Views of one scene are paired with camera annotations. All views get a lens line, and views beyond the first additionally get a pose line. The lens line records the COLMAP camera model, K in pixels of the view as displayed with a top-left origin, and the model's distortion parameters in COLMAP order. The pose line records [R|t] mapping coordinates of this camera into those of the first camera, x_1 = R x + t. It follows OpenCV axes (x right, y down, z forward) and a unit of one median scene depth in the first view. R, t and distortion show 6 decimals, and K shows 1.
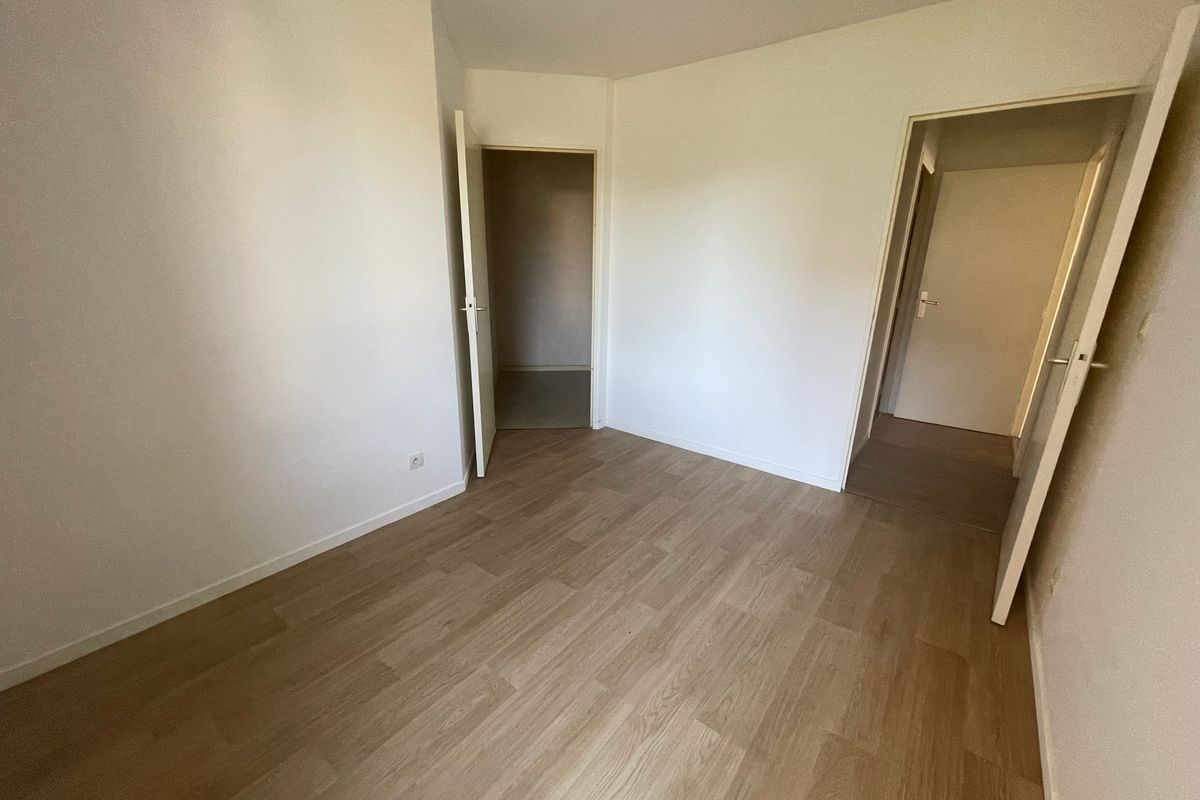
lens RADIAL K [[486.5, 0, 600.0], [0, 486.5, 400.0], [0, 0, 1]] dist [-0.000041, -0.000030]
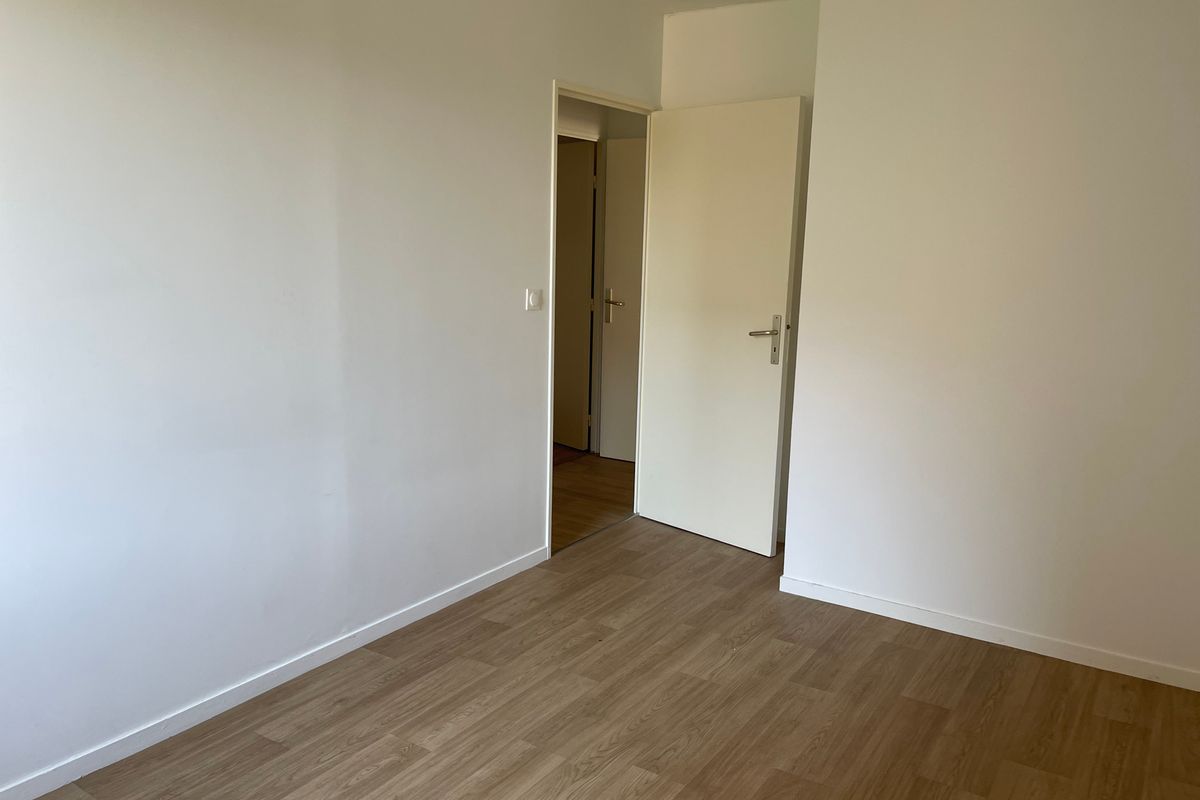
lens RADIAL K [[908.4, 0, 600.0], [0, 908.4, 400.0], [0, 0, 1]] dist [0.033241, -0.000861]
pose [[0.997042, -0.019820, 0.074263, 0.018587], [0.027984, 0.993476, -0.110559, 0.142389], [-0.071587, 0.112310, 0.991091, -0.615844]]
